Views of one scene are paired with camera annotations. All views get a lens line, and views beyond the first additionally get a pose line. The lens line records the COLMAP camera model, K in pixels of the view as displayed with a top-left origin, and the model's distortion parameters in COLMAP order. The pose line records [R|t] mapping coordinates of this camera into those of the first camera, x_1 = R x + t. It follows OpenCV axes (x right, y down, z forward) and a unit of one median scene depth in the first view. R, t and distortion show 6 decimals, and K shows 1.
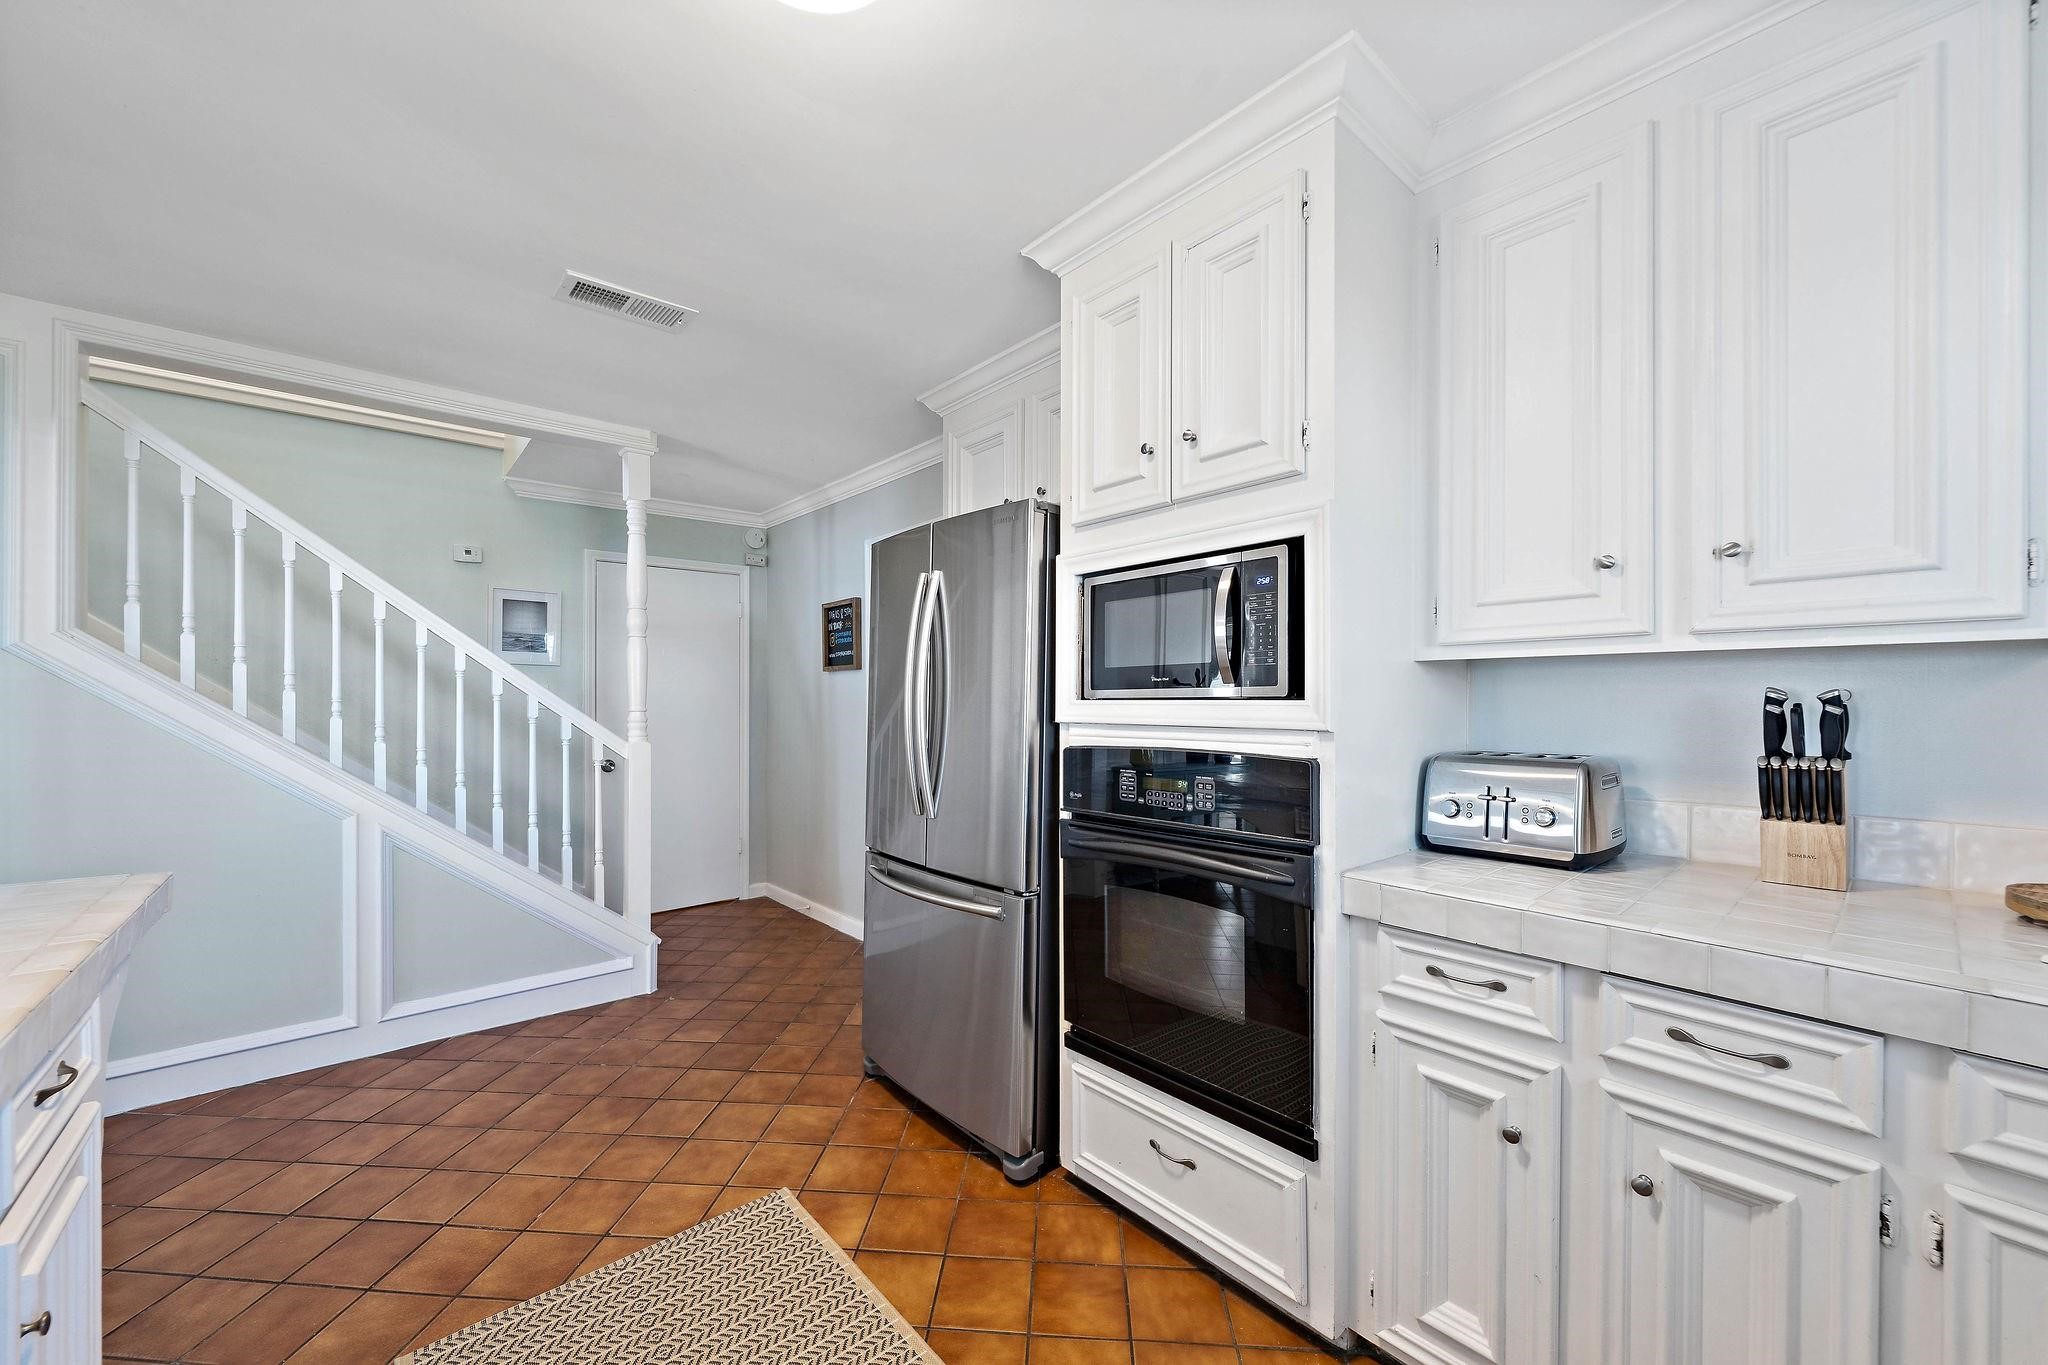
lens RADIAL K [[783.3, 0, 1014.4], [0, 783.3, 701.1], [0, 0, 1]] dist [-0.000484, -0.000082]
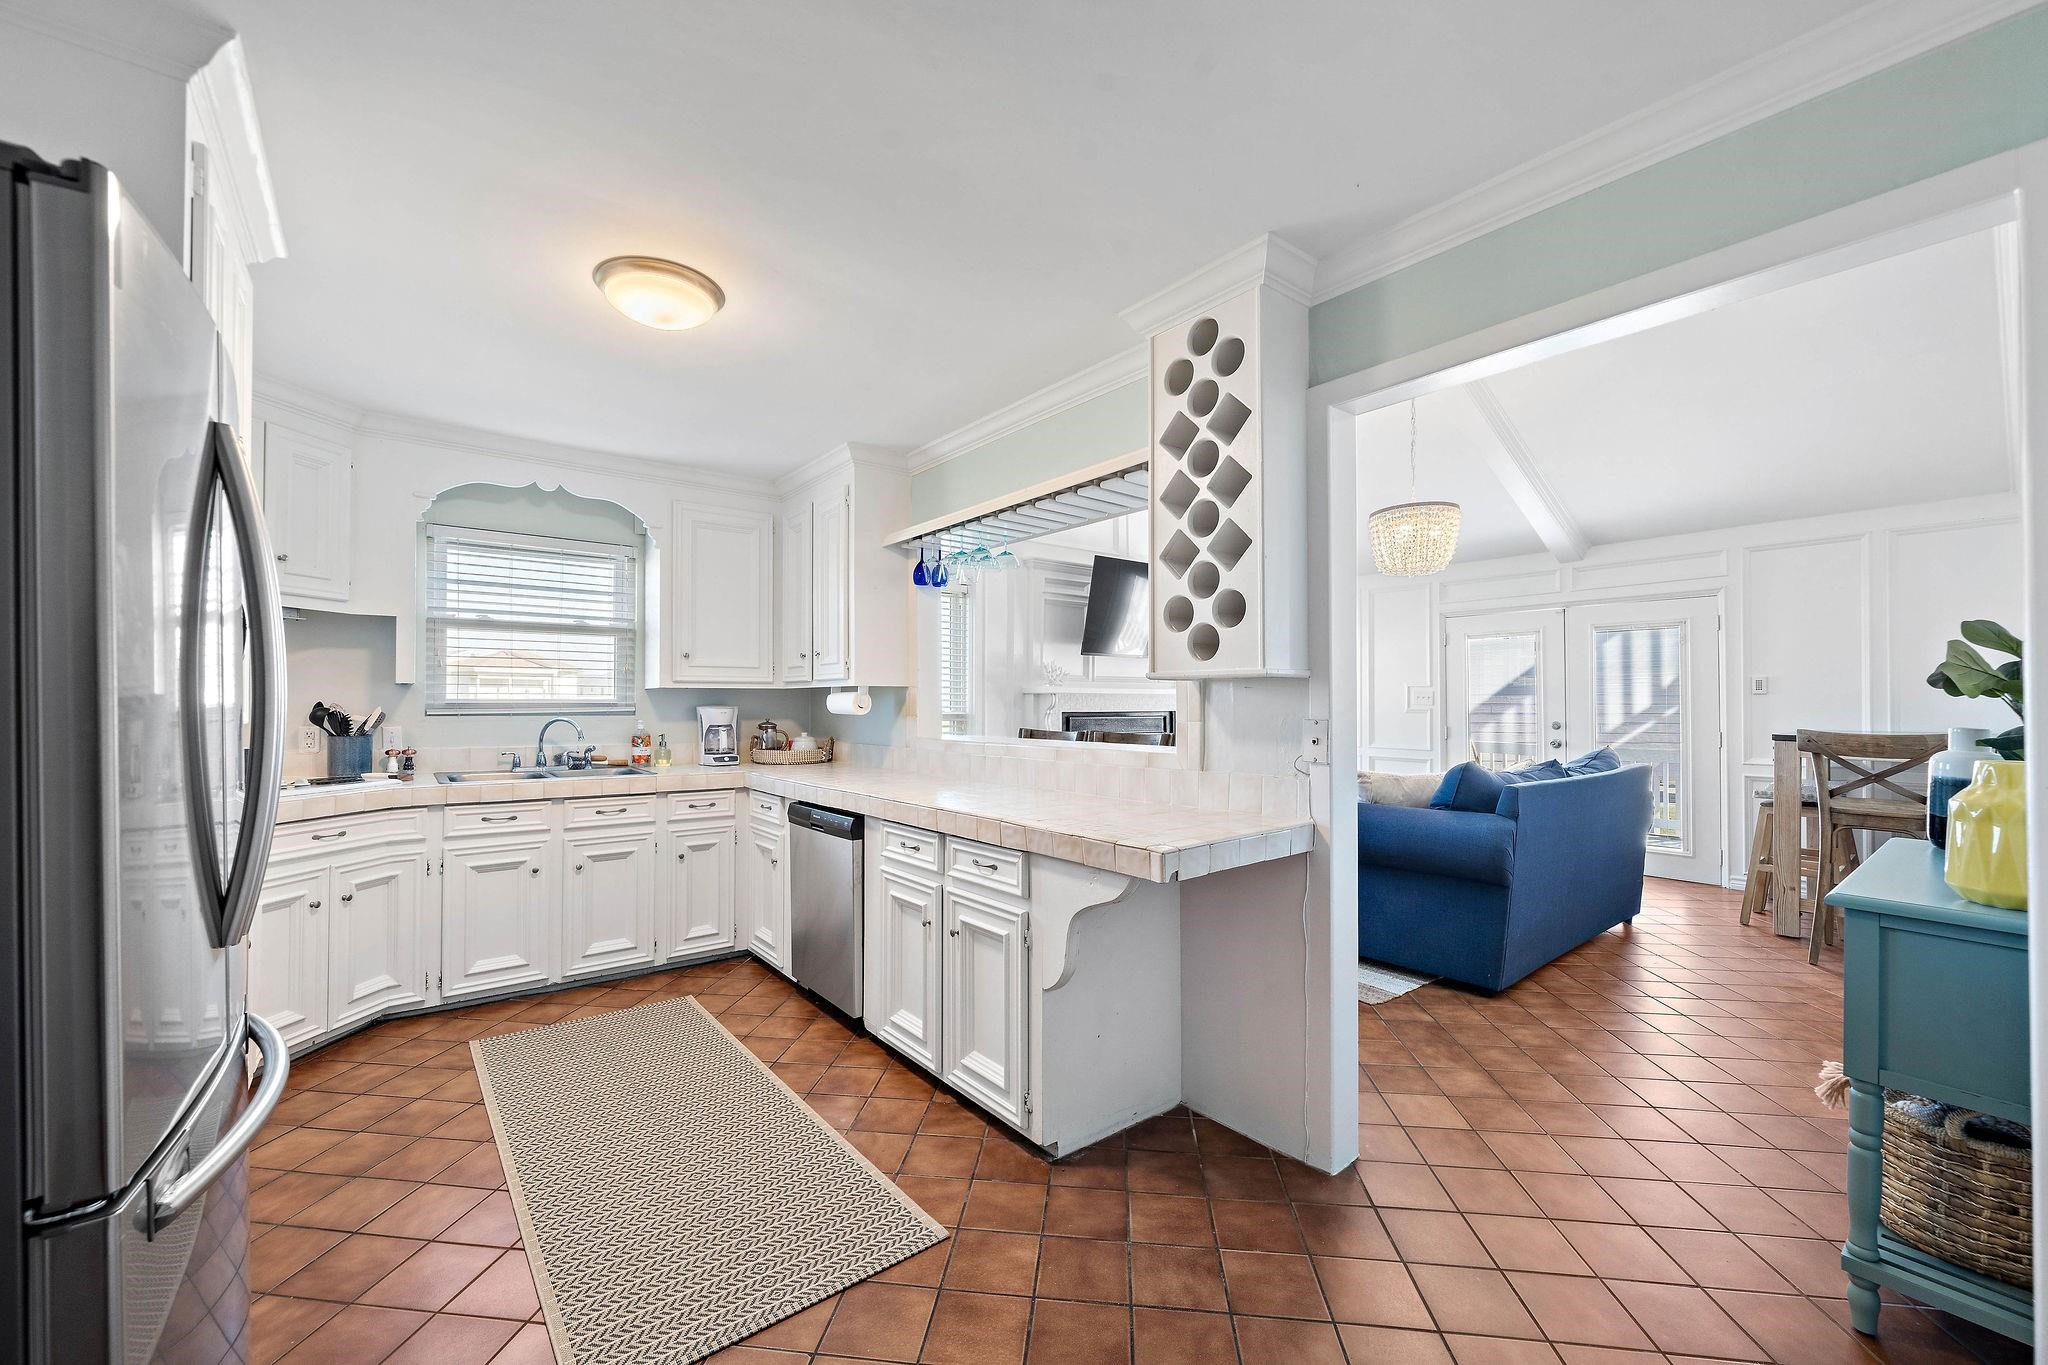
lens RADIAL K [[803.9, 0, 1012.8], [0, 803.9, 690.7], [0, 0, 1]] dist [-0.000116, -0.000033]
pose [[-0.999134, -0.001345, 0.041591, -0.600335], [-0.001939, 0.999896, -0.014257, -0.001793], [-0.041568, -0.014325, -0.999033, 1.450559]]
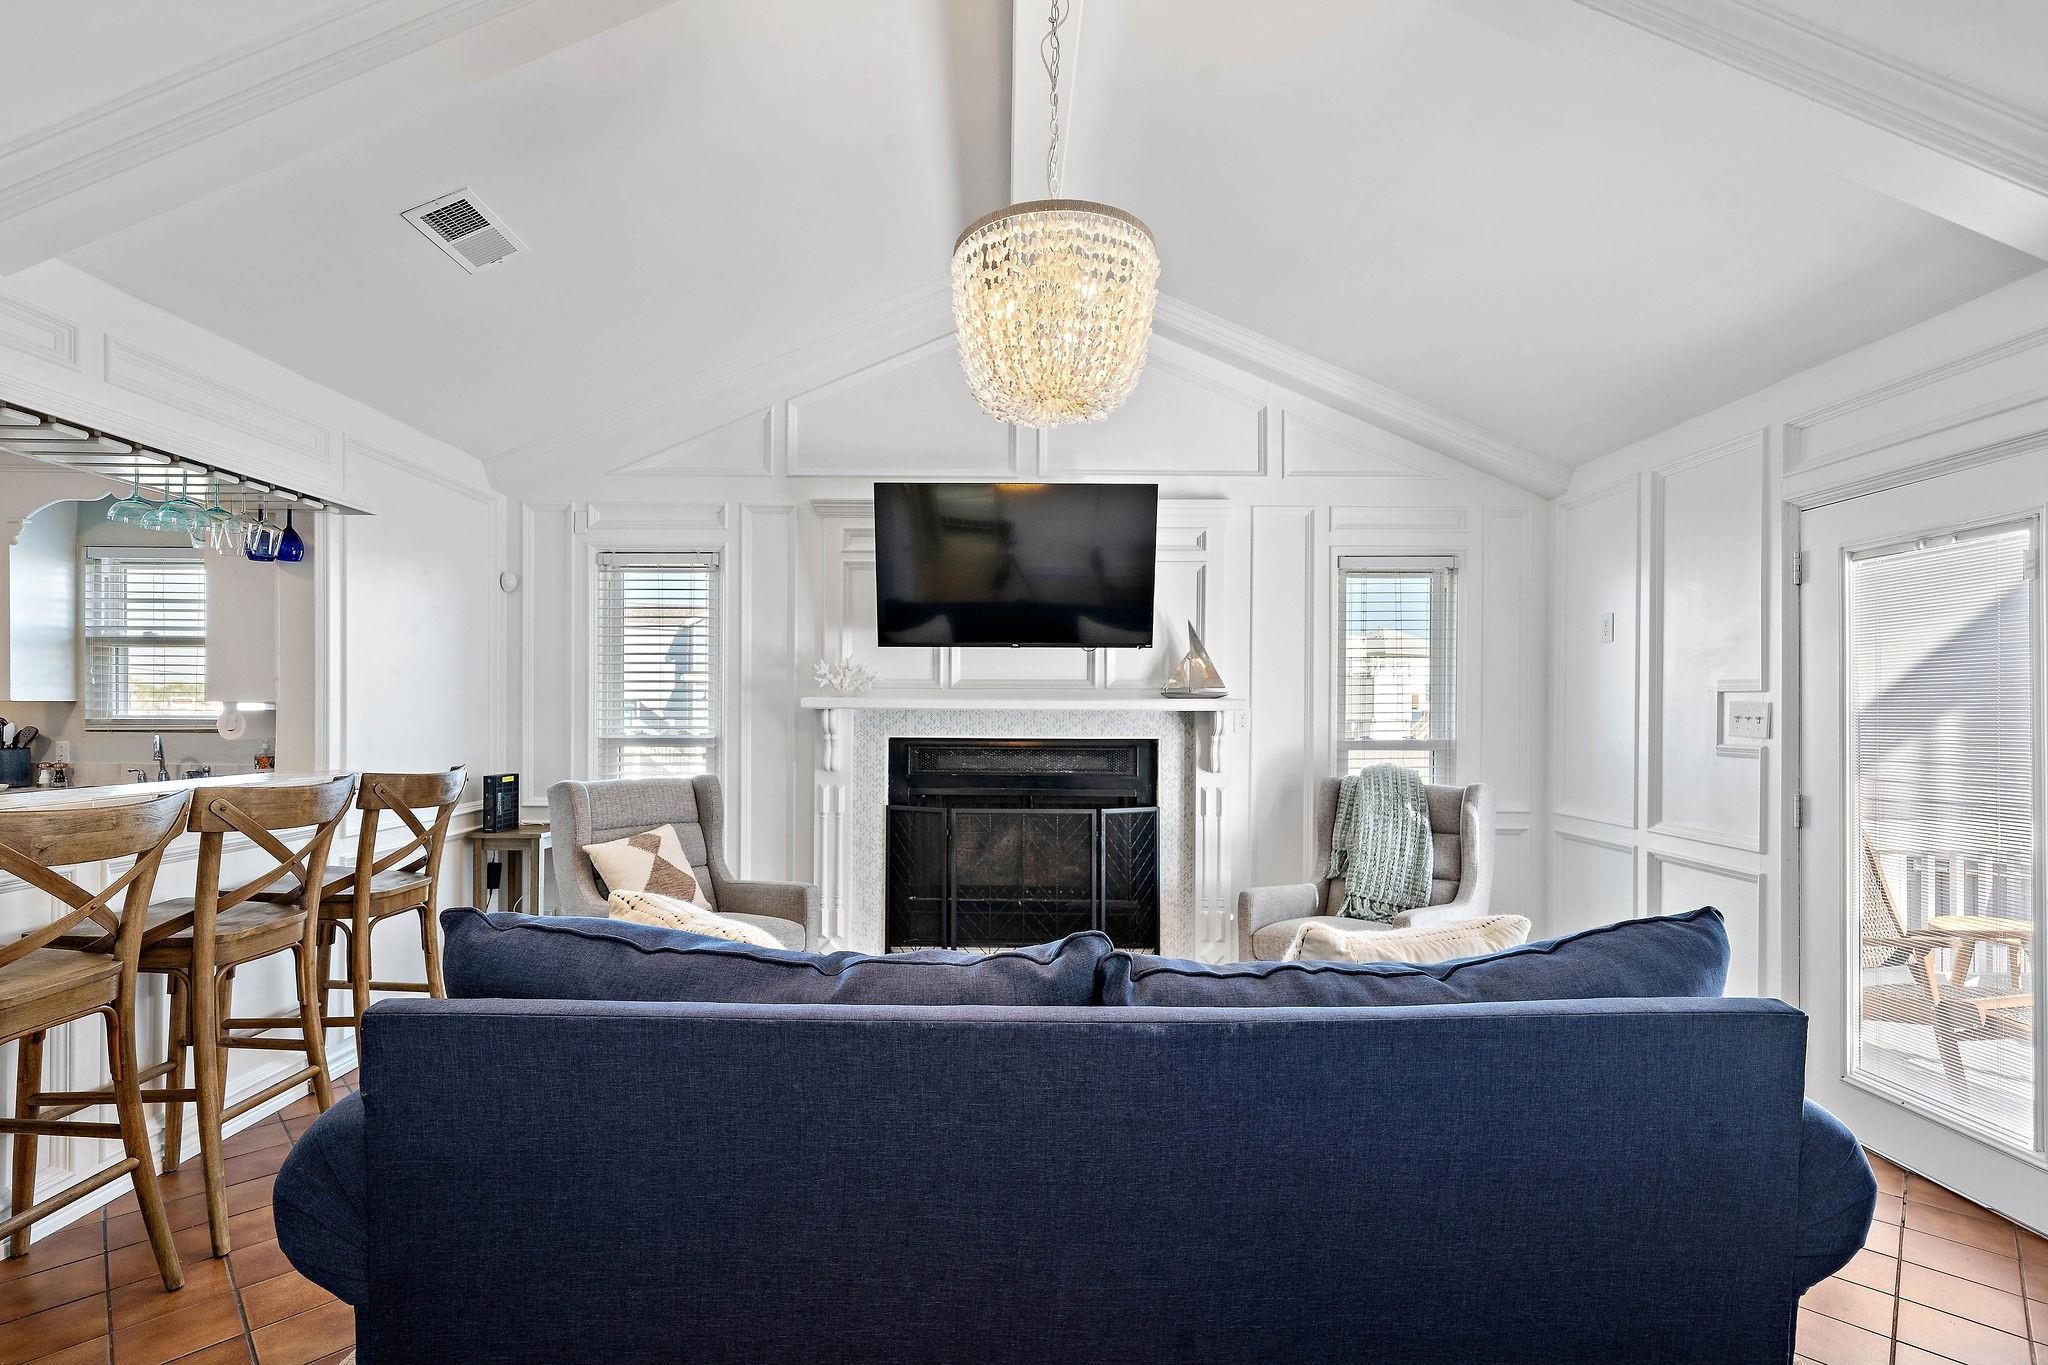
lens RADIAL K [[933.9, 0, 1019.6], [0, 933.9, 714.4], [0, 0, 1]] dist [-0.002075, -0.000400]
pose [[-0.766188, -0.005527, 0.642593, -2.068775], [-0.006206, 0.999980, 0.001201, -0.022109], [-0.642587, -0.003068, -0.766207, 0.161131]]
